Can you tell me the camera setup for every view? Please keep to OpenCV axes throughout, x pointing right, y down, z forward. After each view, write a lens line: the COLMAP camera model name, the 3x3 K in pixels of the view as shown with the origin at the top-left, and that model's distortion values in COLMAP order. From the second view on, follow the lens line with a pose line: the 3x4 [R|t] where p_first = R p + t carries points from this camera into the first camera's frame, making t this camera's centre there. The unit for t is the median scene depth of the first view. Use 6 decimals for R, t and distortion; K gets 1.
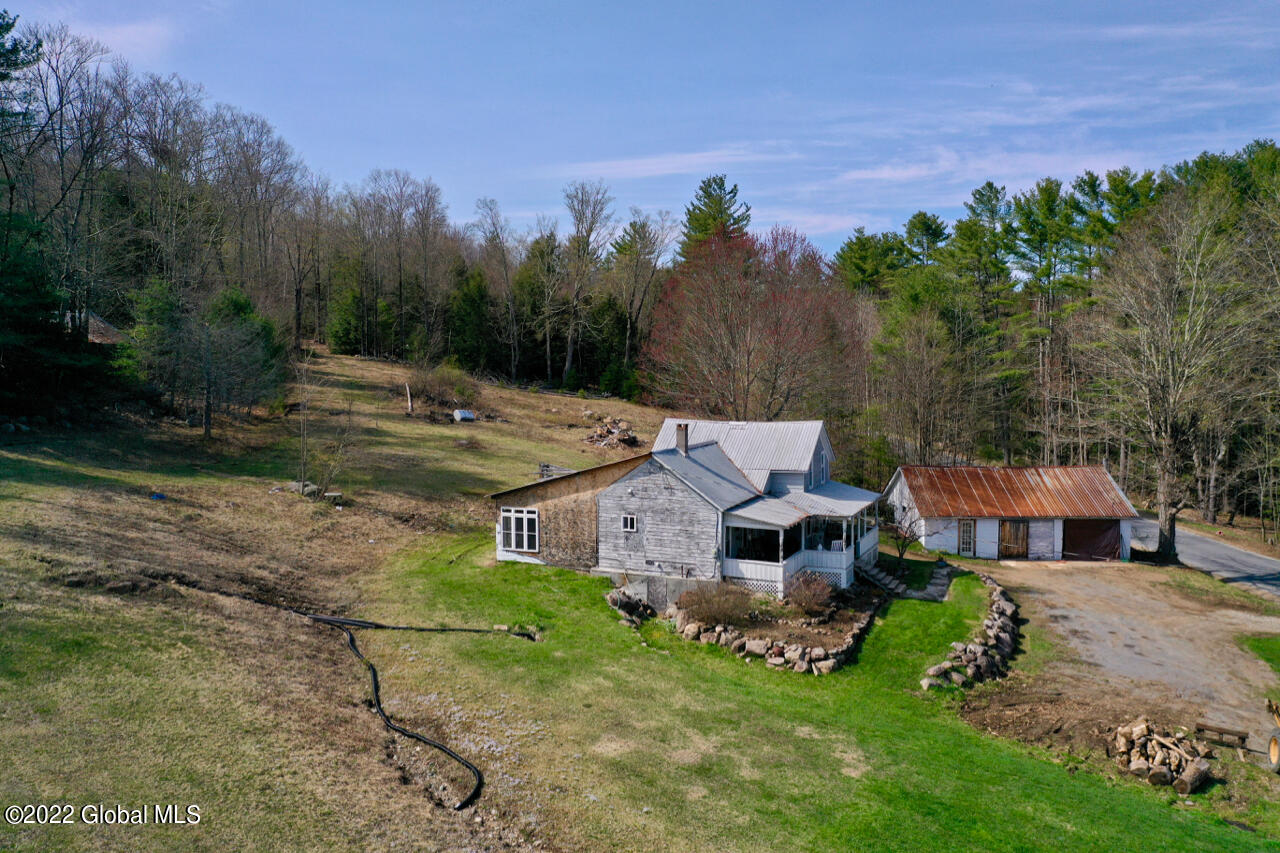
lens RADIAL K [[1026.9, 0, 641.2], [0, 1026.9, 431.5], [0, 0, 1]] dist [0.008206, 0.004383]
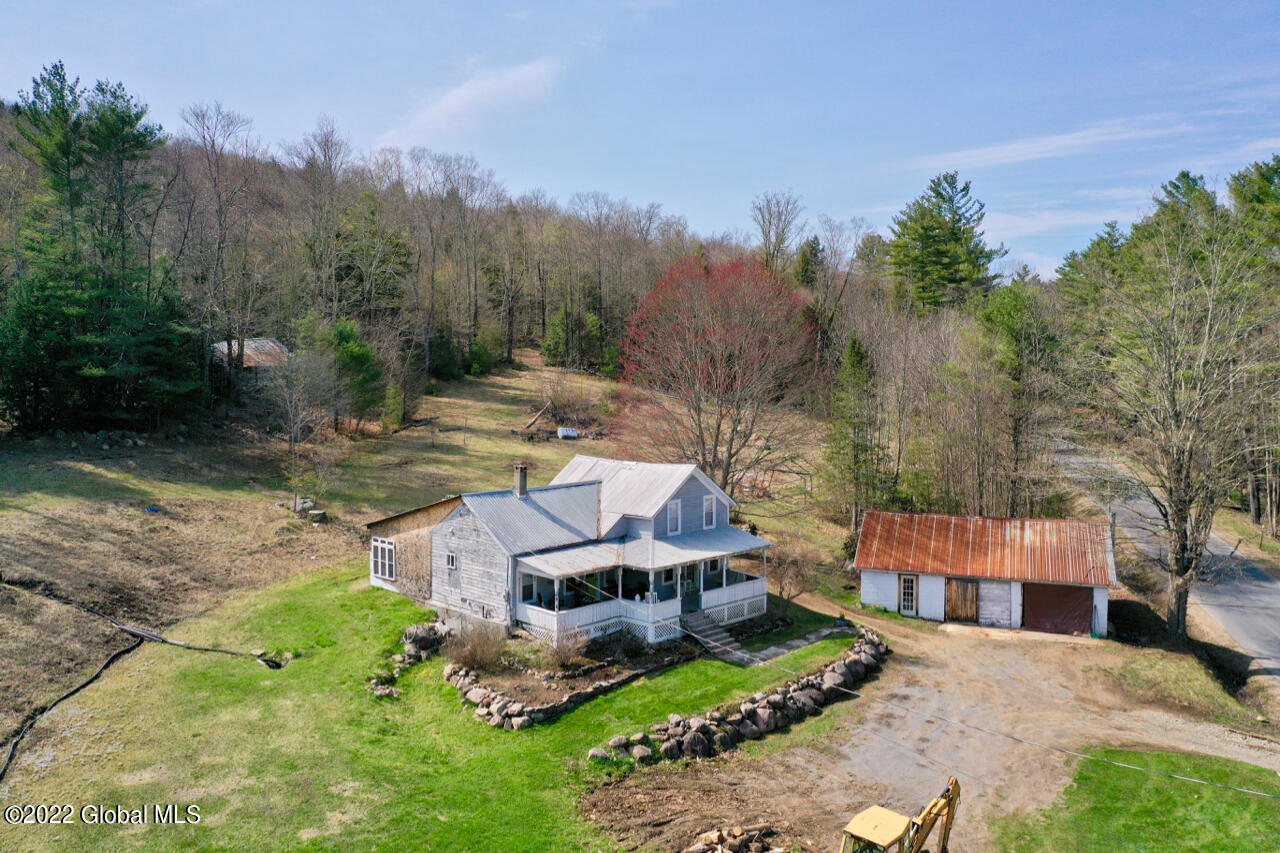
lens RADIAL K [[1026.9, 0, 649.0], [0, 1026.9, 436.8], [0, 0, 1]] dist [0.008206, 0.004383]
pose [[0.936343, 0.026389, -0.350094, 0.516079], [-0.023007, 0.999640, 0.013814, -0.053482], [0.350332, -0.004880, 0.936613, 0.088054]]
